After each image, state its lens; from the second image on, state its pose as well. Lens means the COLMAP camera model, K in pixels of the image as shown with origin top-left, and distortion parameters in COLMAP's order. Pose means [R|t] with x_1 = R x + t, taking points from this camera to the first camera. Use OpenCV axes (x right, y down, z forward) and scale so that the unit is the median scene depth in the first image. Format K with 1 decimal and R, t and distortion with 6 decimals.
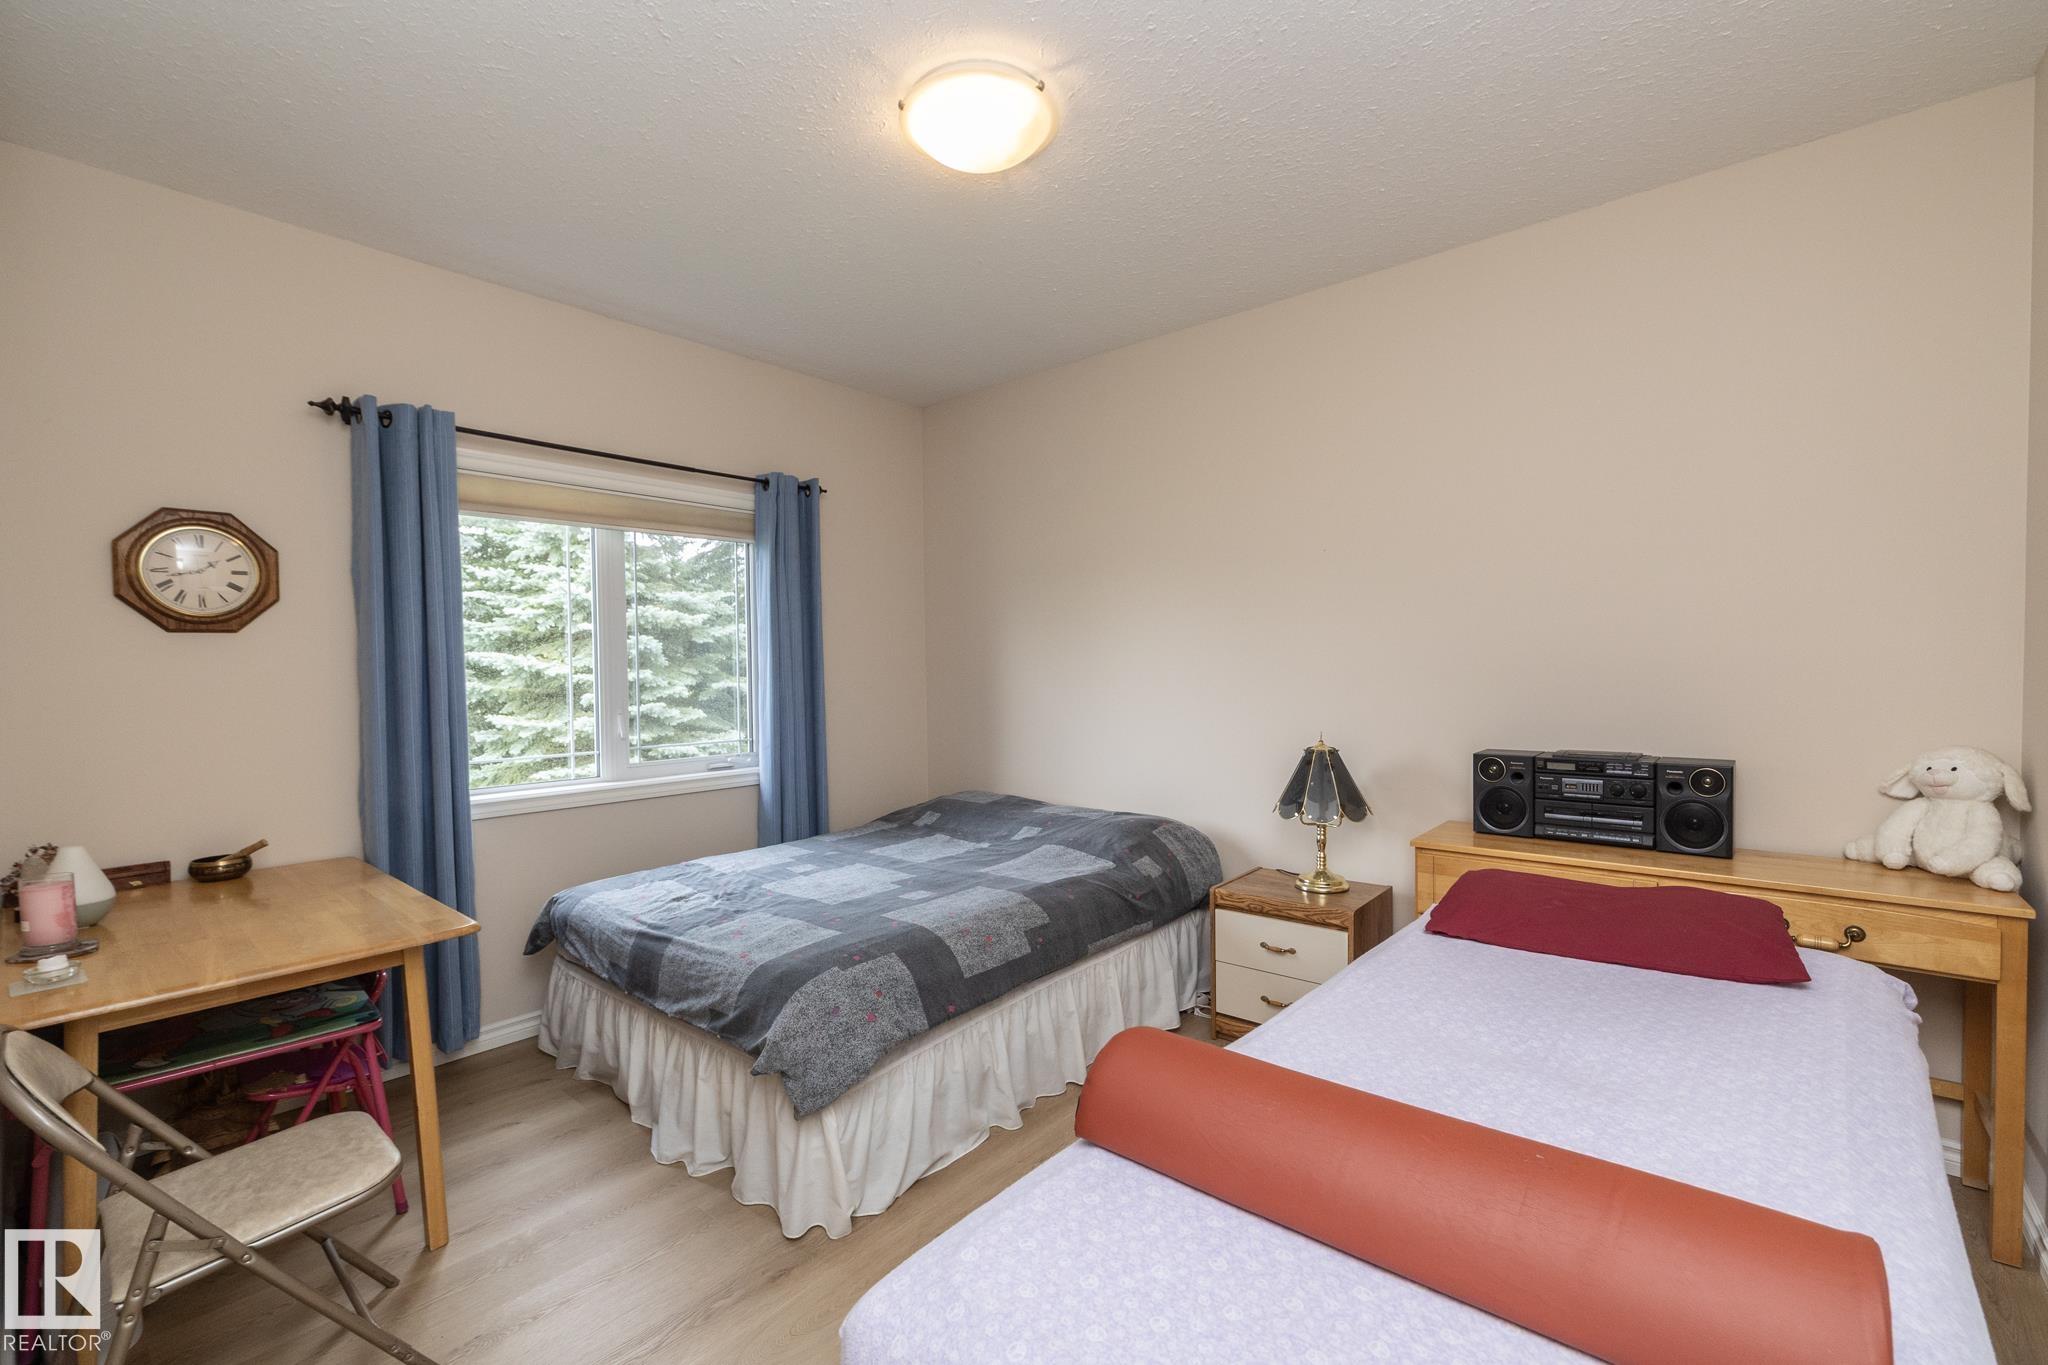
lens RADIAL K [[867.0, 0, 1025.4], [0, 867.0, 678.5], [0, 0, 1]] dist [-0.002886, -0.000355]
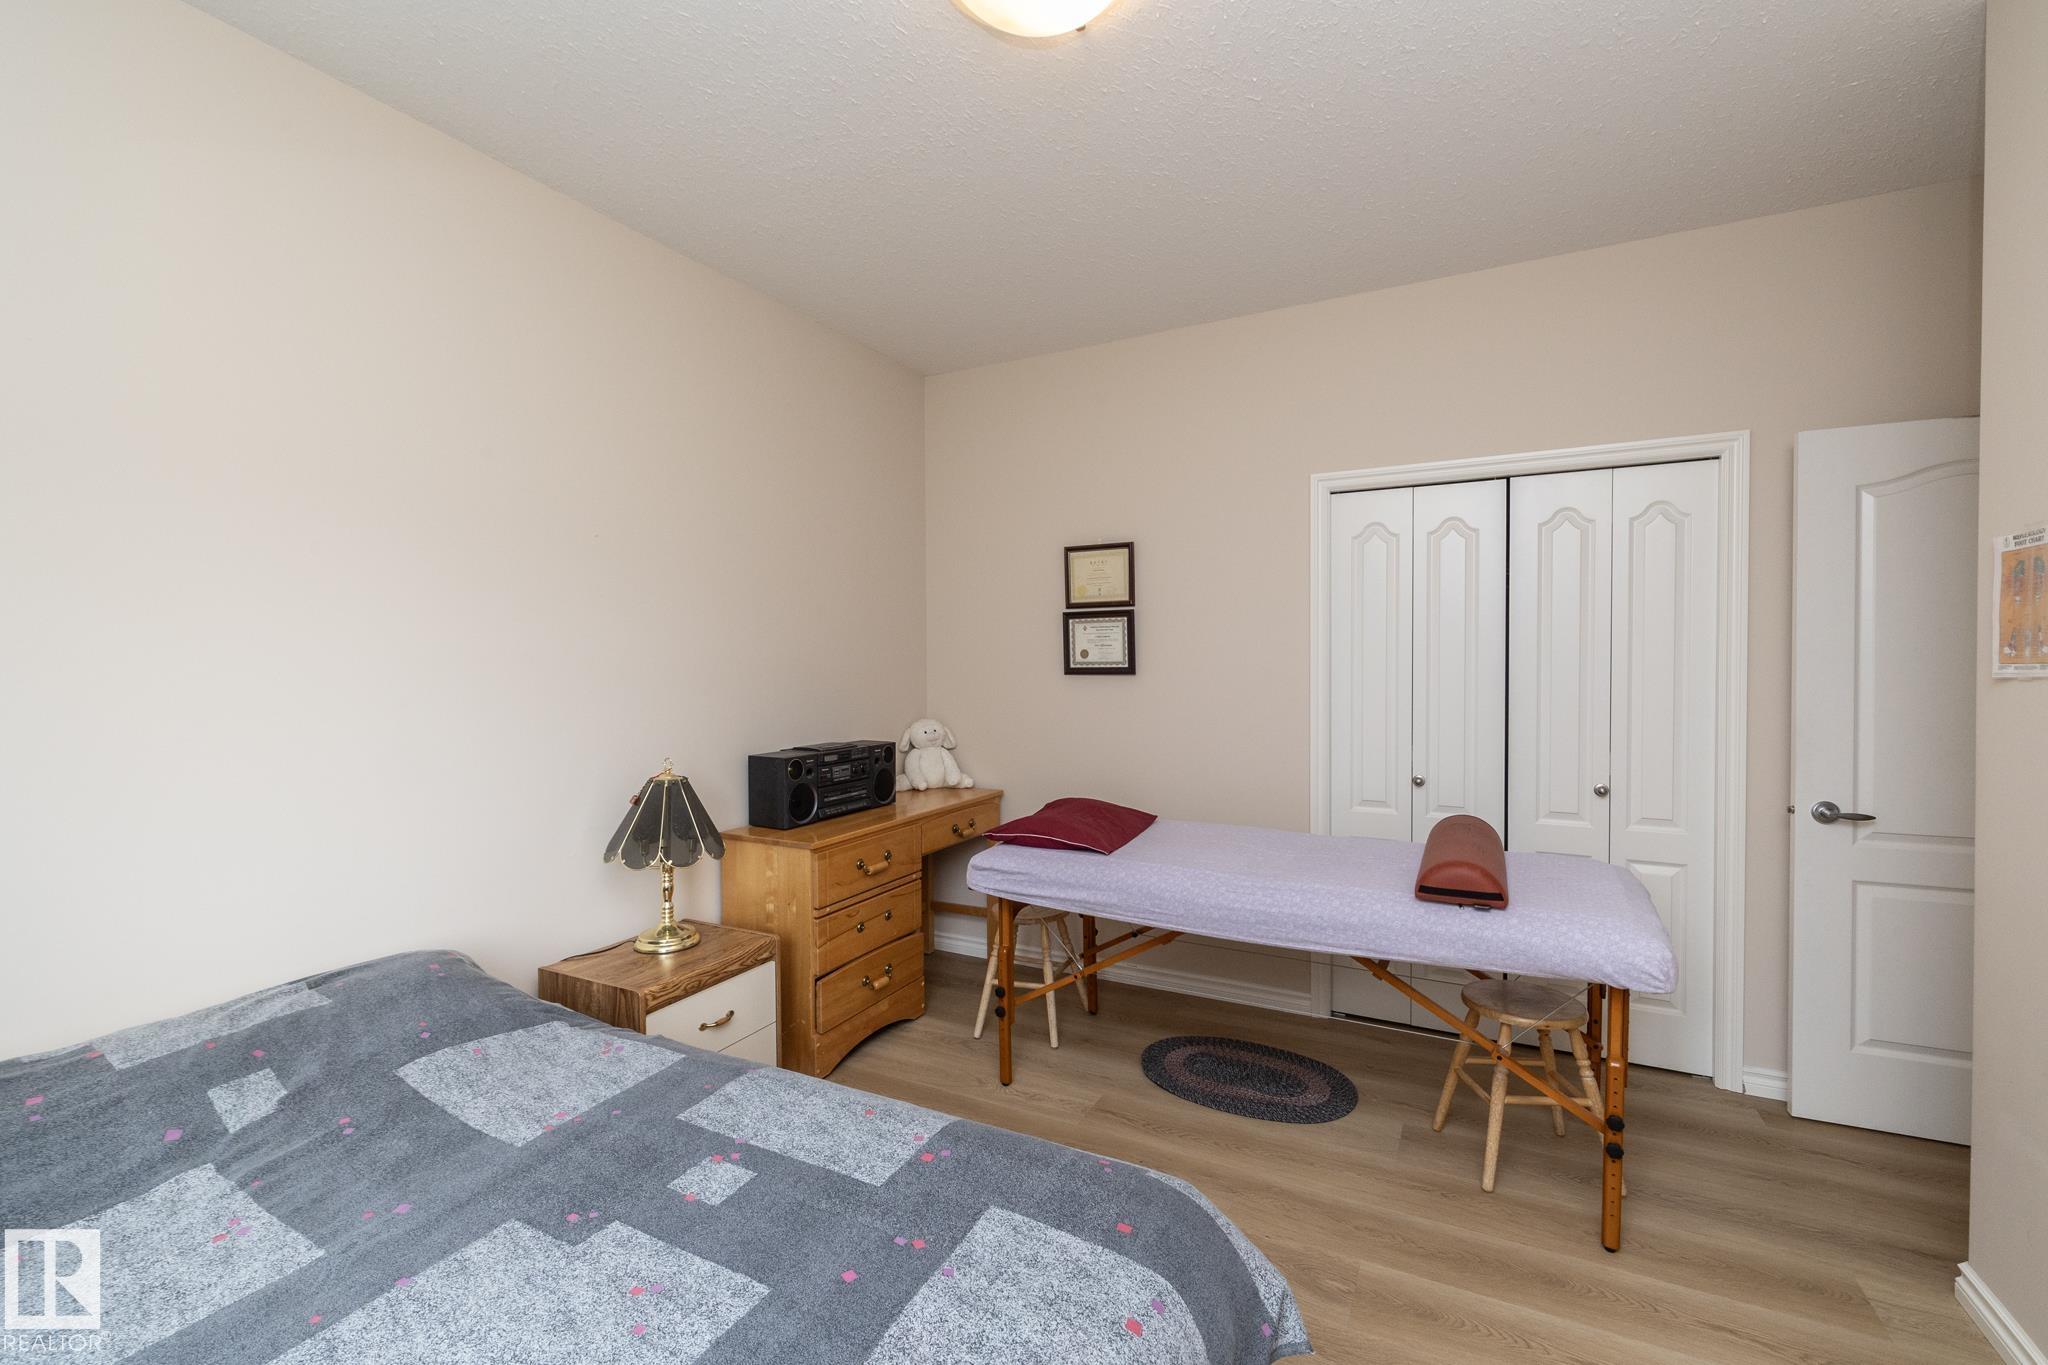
lens RADIAL K [[867.0, 0, 1018.7], [0, 867.0, 663.8], [0, 0, 1]] dist [-0.002886, -0.000355]
pose [[-0.233090, 0.015373, 0.972334, -0.662884], [0.028237, 0.999560, -0.009035, -0.016053], [-0.972045, 0.025350, -0.233421, 1.021601]]
